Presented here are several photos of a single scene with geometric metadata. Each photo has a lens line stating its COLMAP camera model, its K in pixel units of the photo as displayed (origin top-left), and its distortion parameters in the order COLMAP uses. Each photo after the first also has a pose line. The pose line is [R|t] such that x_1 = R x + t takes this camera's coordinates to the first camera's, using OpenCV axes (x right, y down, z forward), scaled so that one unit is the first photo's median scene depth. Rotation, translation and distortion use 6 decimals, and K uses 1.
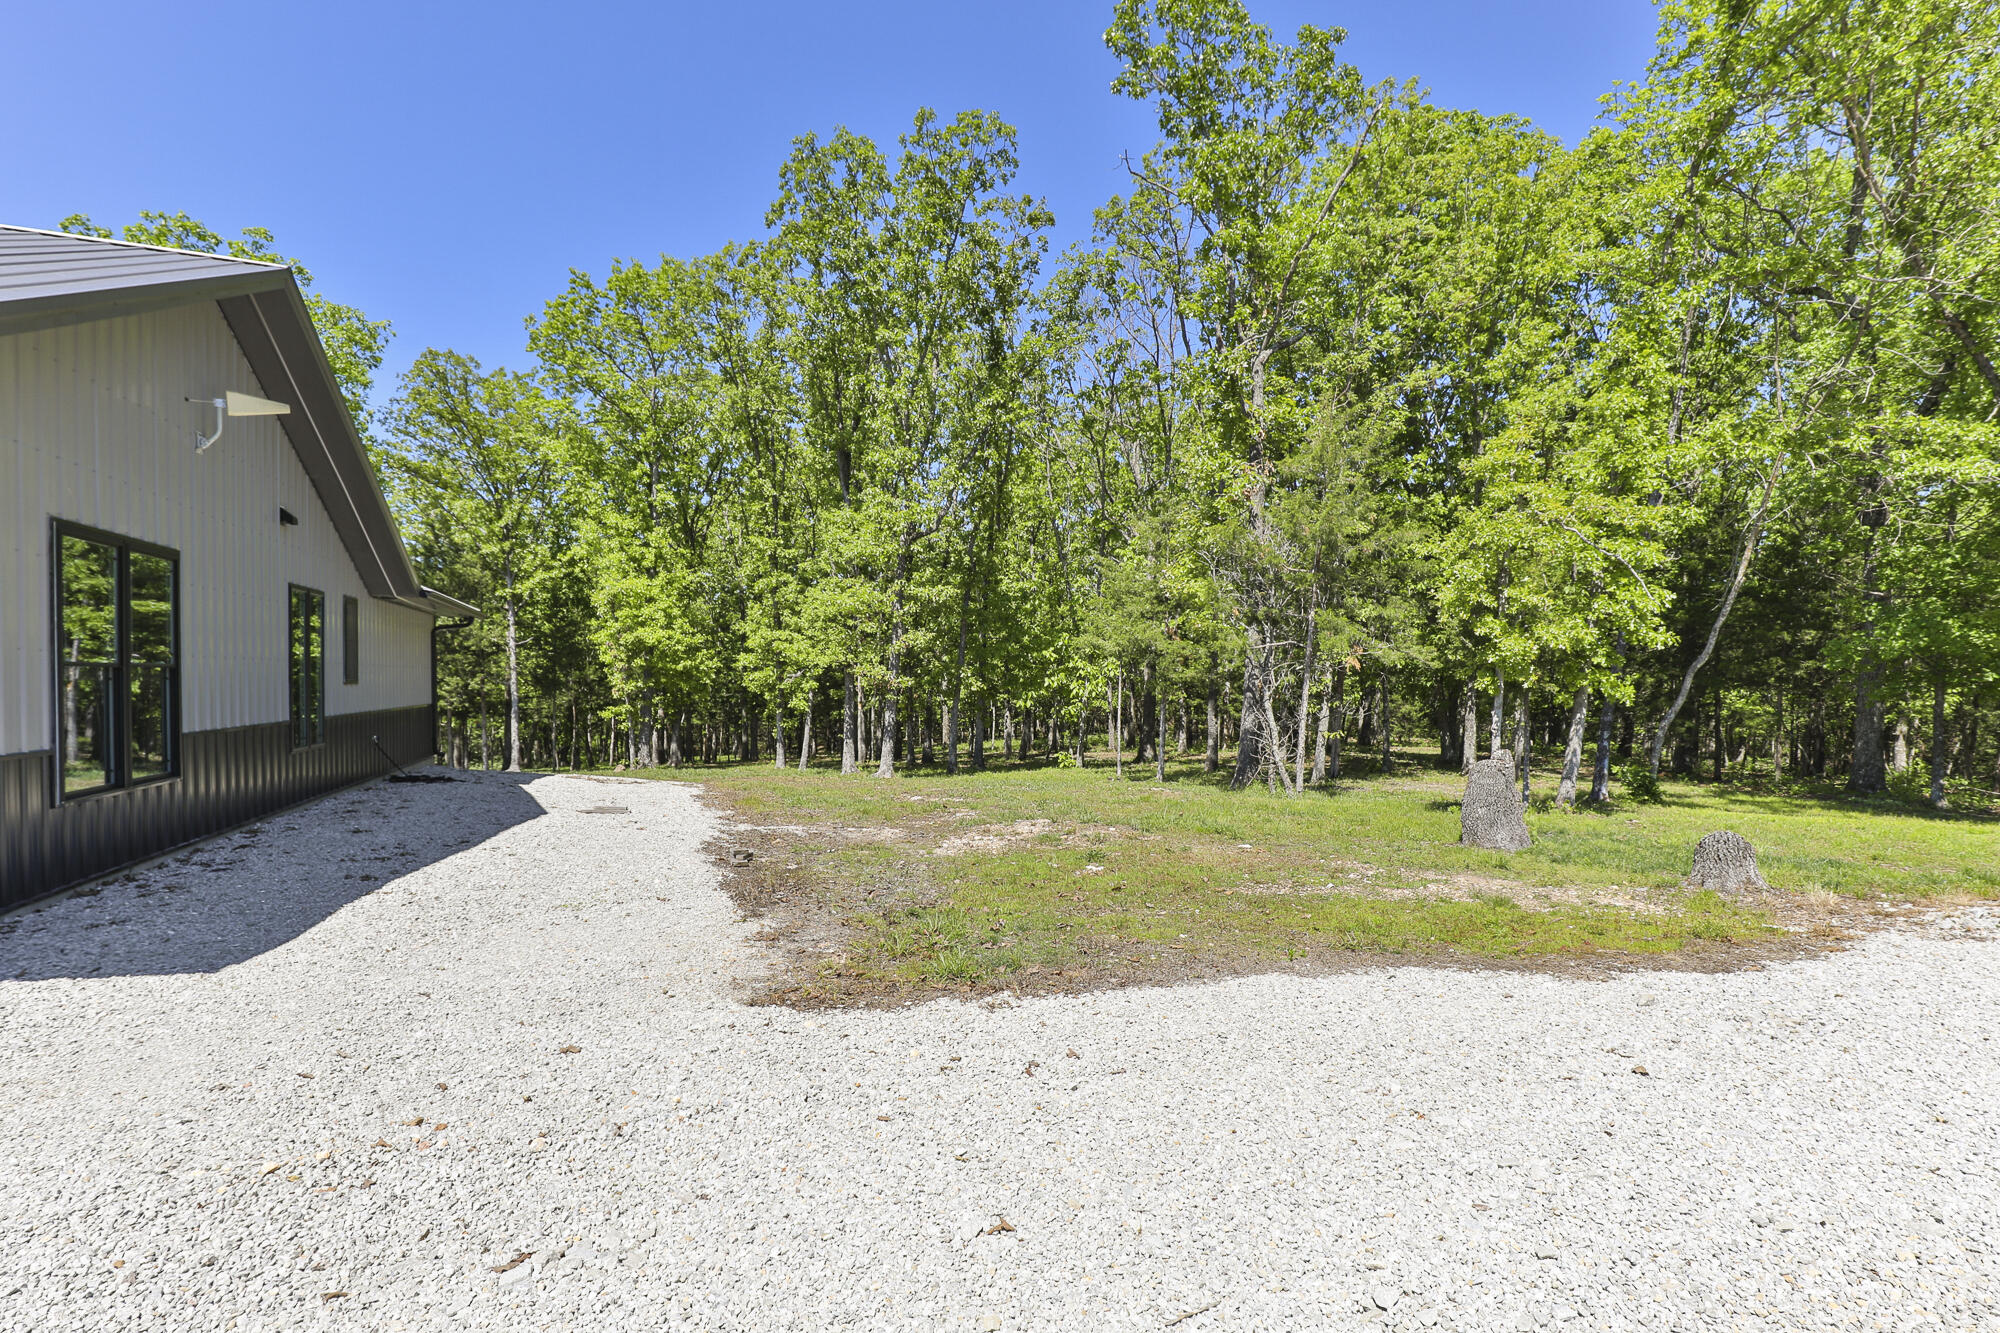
lens RADIAL K [[1010.8, 0, 1008.3], [0, 1010.8, 740.5], [0, 0, 1]] dist [-0.019900, -0.000350]
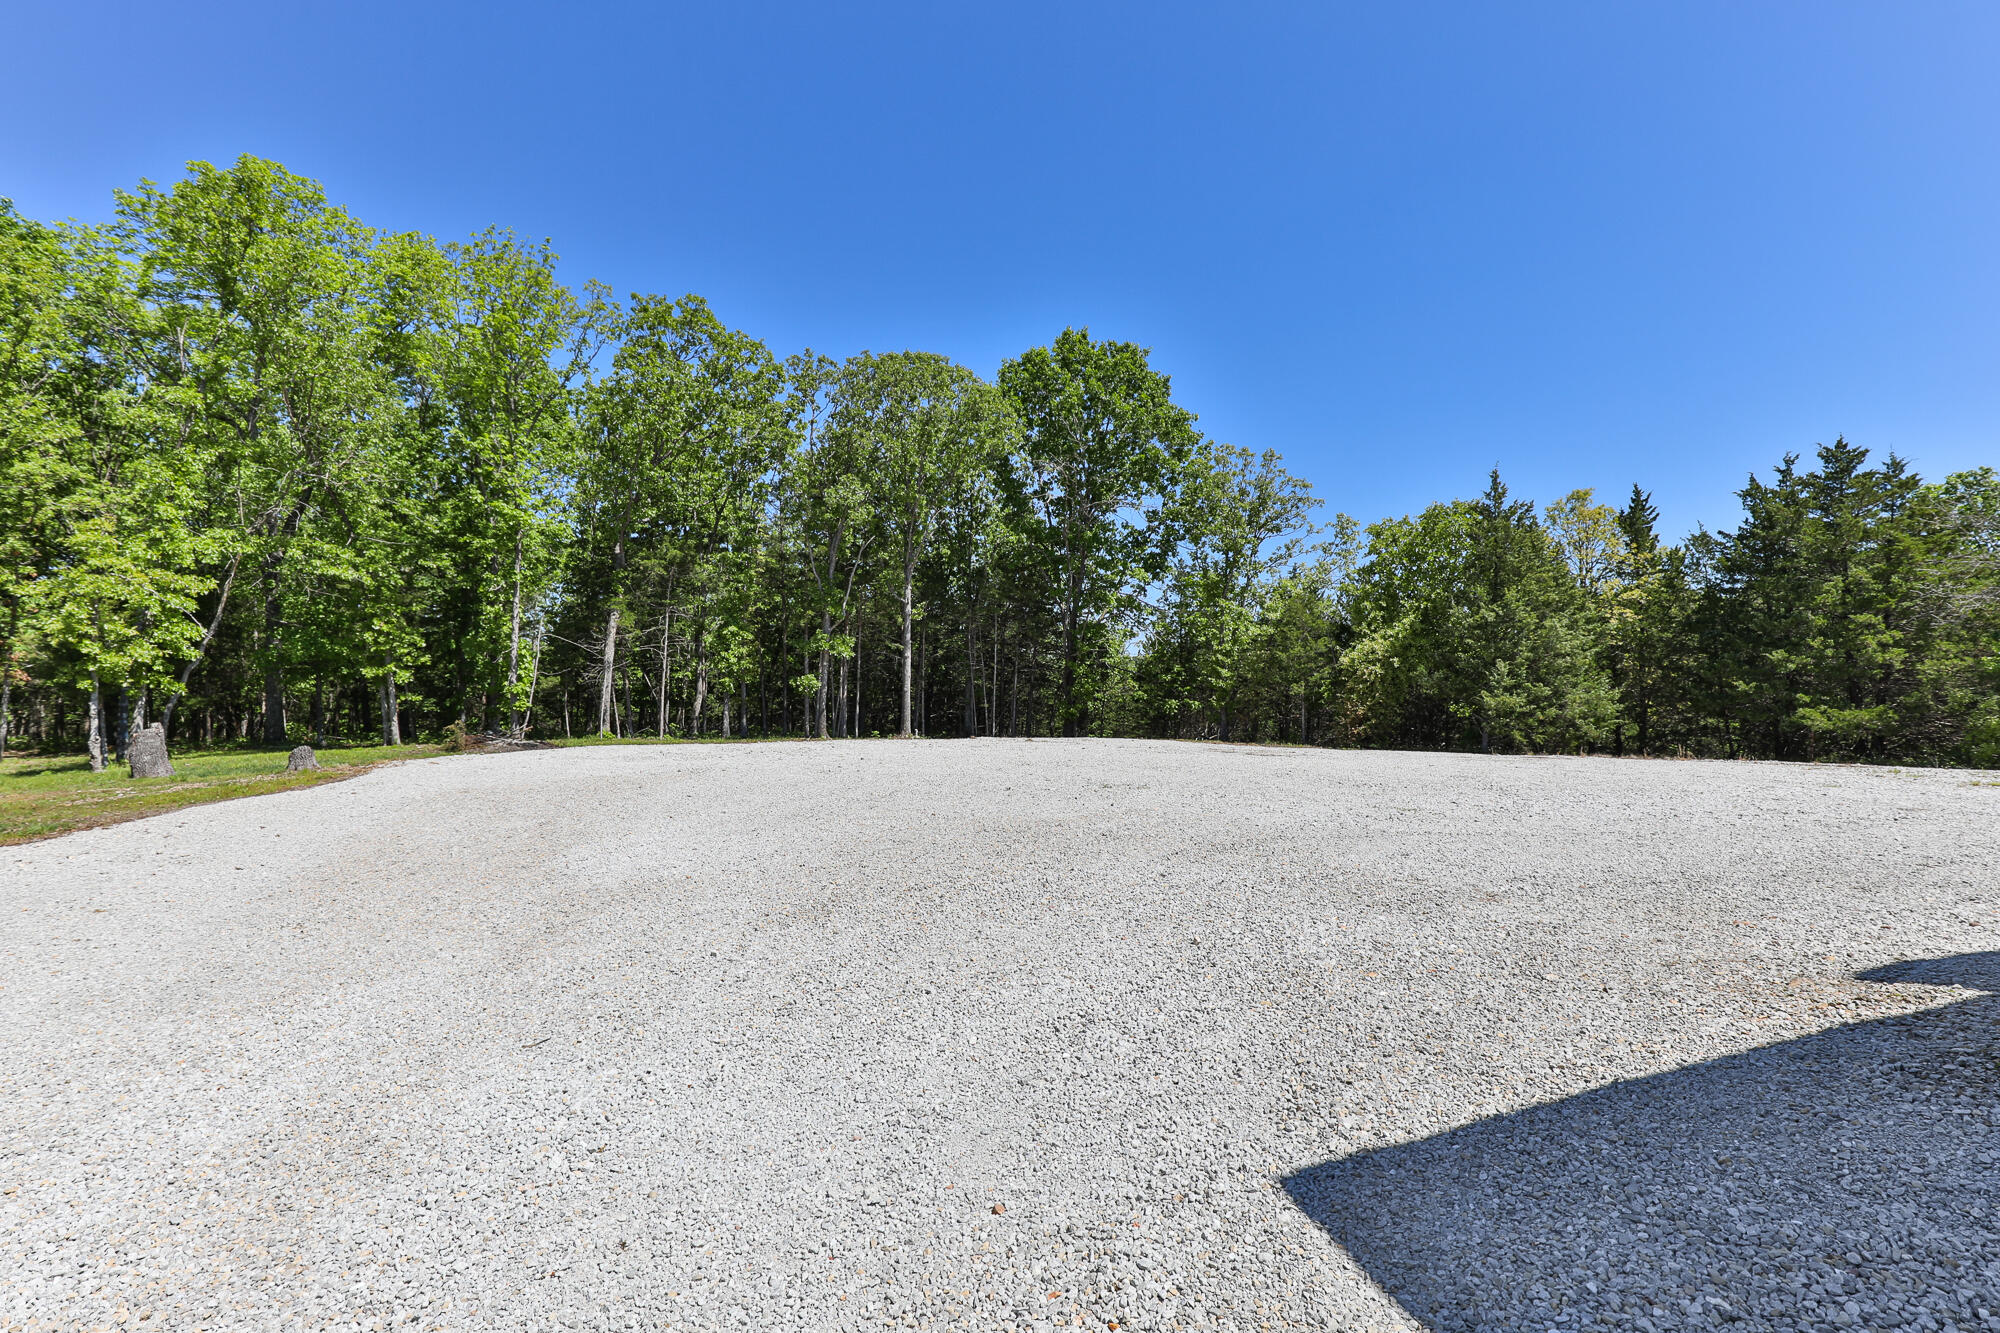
lens RADIAL K [[969.2, 0, 1004.0], [0, 969.2, 672.5], [0, 0, 1]] dist [-0.015240, 0.000211]
pose [[0.147519, -0.006532, 0.989038, -0.741322], [0.061370, 0.998112, -0.002561, 0.014190], [-0.987153, 0.061075, 0.147641, -0.573569]]
